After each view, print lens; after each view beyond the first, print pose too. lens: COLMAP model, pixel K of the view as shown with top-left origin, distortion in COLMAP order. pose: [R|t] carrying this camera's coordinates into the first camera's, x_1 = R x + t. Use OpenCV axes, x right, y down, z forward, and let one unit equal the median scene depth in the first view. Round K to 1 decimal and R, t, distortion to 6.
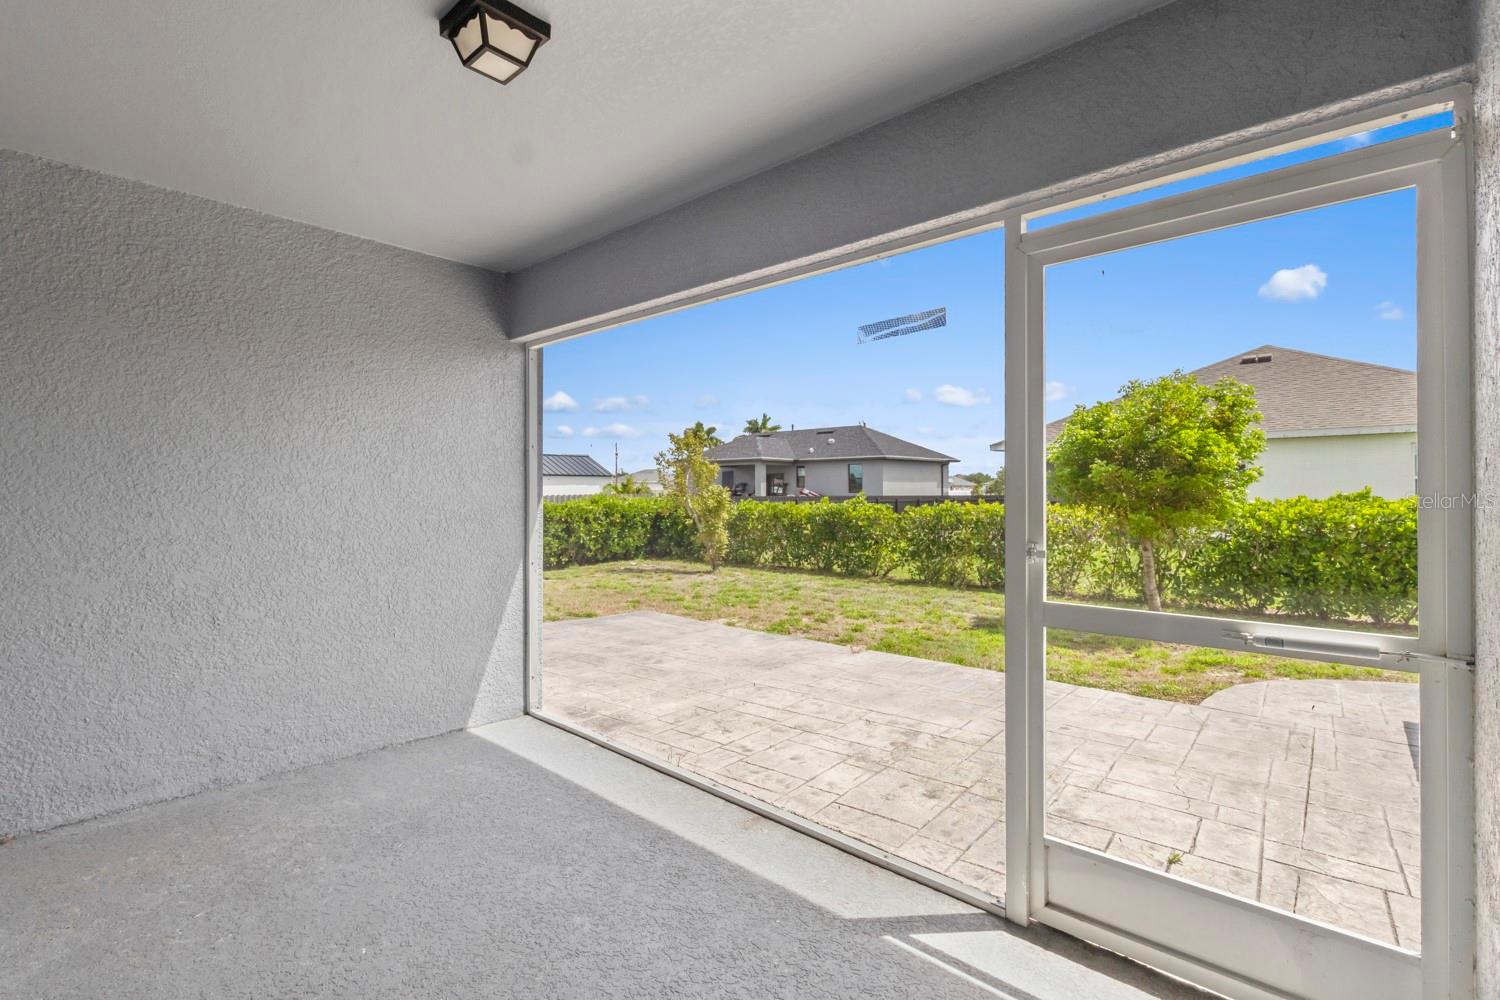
lens RADIAL K [[692.7, 0, 743.3], [0, 692.7, 496.0], [0, 0, 1]] dist [-0.002810, 0.002213]
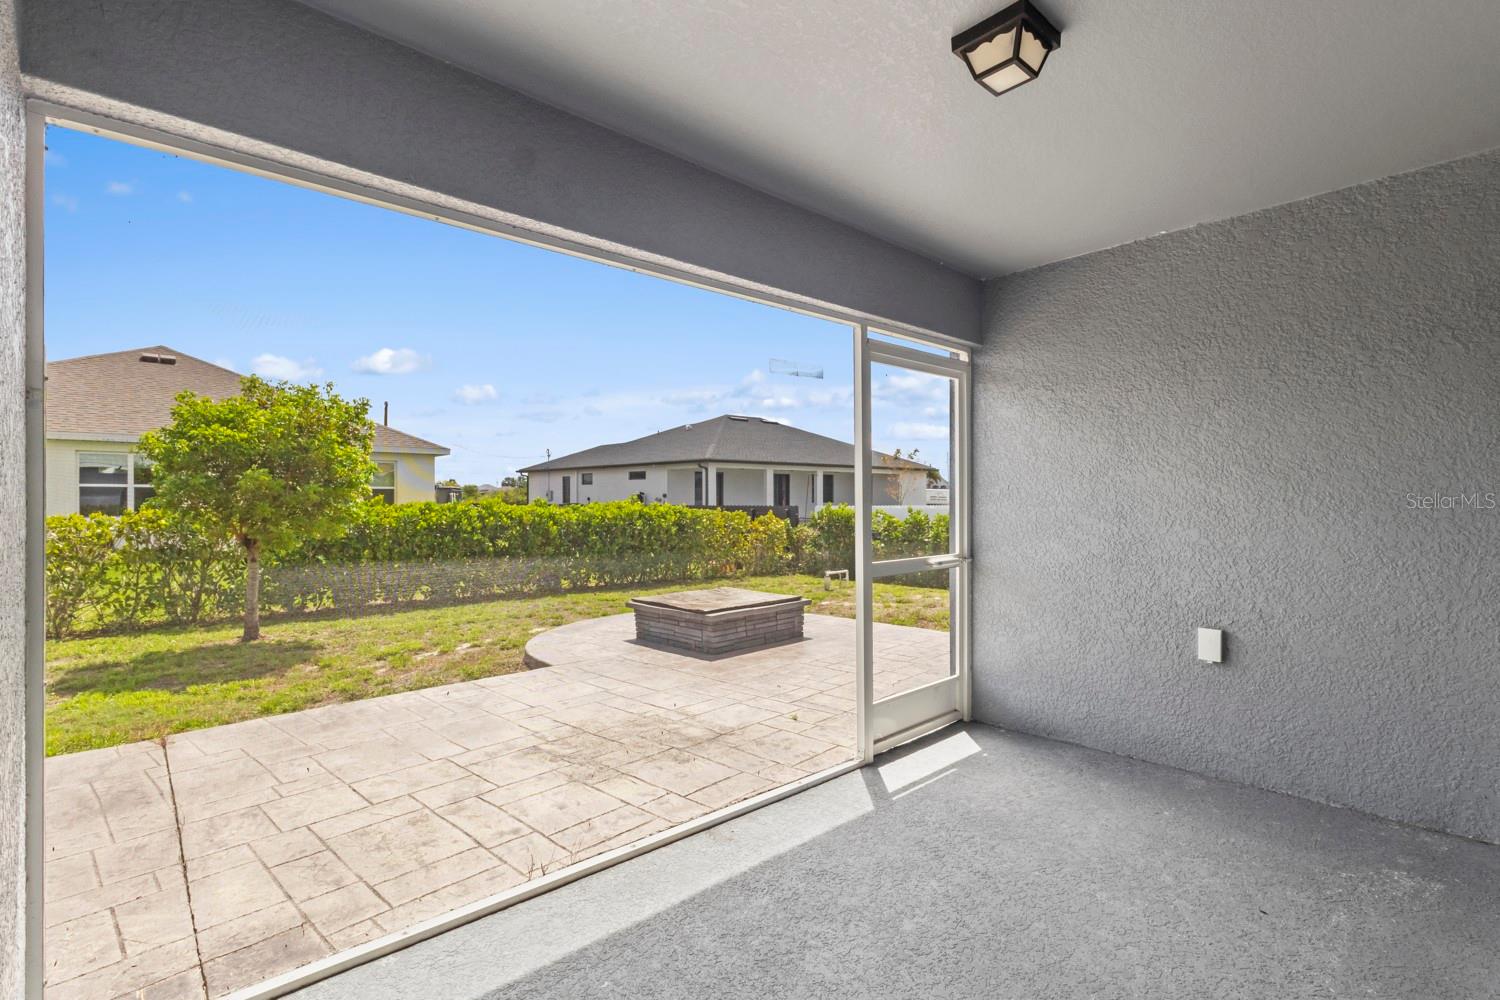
lens RADIAL K [[692.7, 0, 744.4], [0, 692.7, 497.8], [0, 0, 1]] dist [-0.002810, 0.002213]
pose [[0.103109, 0.000183, 0.994670, -0.682332], [0.008180, 0.999966, -0.001032, -0.001815], [-0.994636, 0.008243, 0.103104, 0.614550]]
